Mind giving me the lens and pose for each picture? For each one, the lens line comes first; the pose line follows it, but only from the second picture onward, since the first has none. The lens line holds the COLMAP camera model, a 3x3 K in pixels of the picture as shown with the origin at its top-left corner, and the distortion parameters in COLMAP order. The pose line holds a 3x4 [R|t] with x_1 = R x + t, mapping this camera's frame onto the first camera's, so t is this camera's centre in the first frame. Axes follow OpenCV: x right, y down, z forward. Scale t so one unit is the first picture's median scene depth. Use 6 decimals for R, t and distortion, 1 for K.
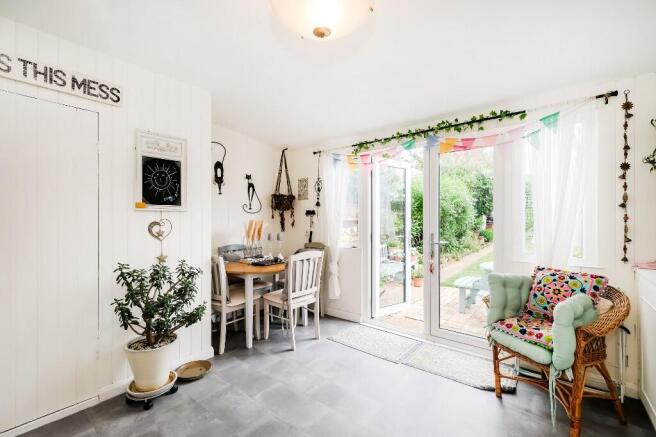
lens RADIAL K [[288.4, 0, 339.5], [0, 288.4, 218.6], [0, 0, 1]] dist [-0.001443, 0.000274]
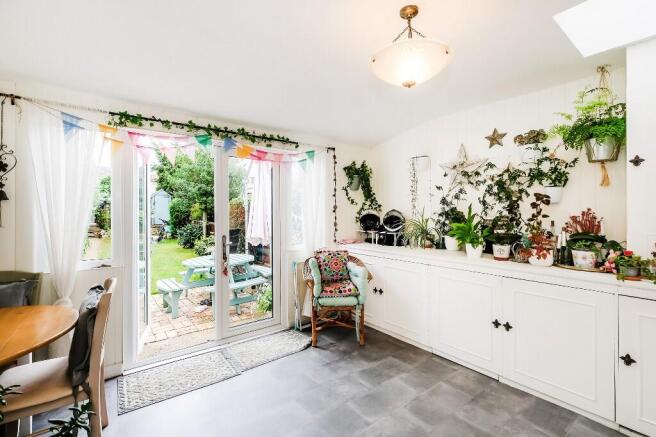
lens RADIAL K [[288.4, 0, 331.0], [0, 288.4, 210.2], [0, 0, 1]] dist [-0.001443, 0.000274]
pose [[0.244340, 0.010388, 0.969634, -0.728007], [0.003862, 0.999924, -0.011686, -0.028011], [-0.969682, 0.006600, 0.244281, 0.527865]]
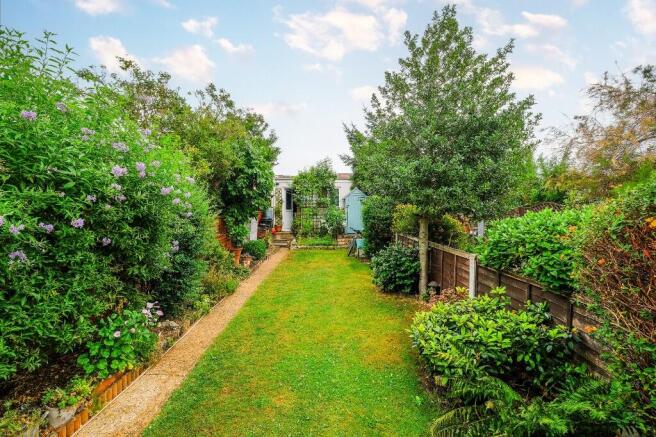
lens RADIAL K [[288.4, 0, 325.8], [0, 288.4, 217.0], [0, 0, 1]] dist [-0.001443, 0.000274]
pose [[0.787757, 0.000523, 0.615985, 1.482025], [-0.002714, 0.999993, 0.002621, -0.103423], [-0.615980, -0.003737, 0.787753, 2.487730]]
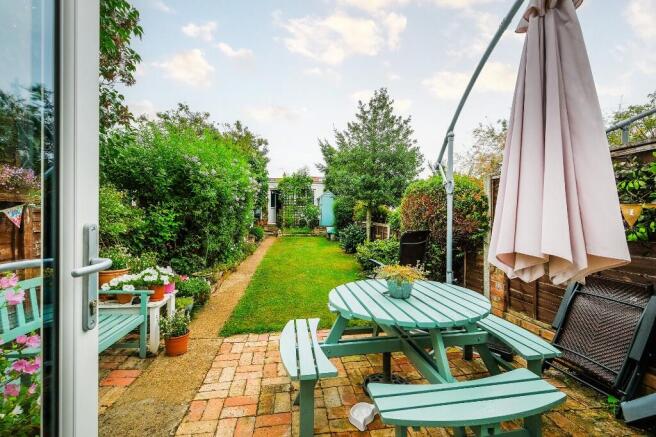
lens RADIAL K [[288.4, 0, 328.5], [0, 288.4, 218.6], [0, 0, 1]] dist [-0.001443, 0.000274]
pose [[0.712763, 0.007272, 0.701368, 0.334882], [-0.009747, 0.999952, -0.000462, 0.061859], [-0.701337, -0.006507, 0.712800, 1.378037]]
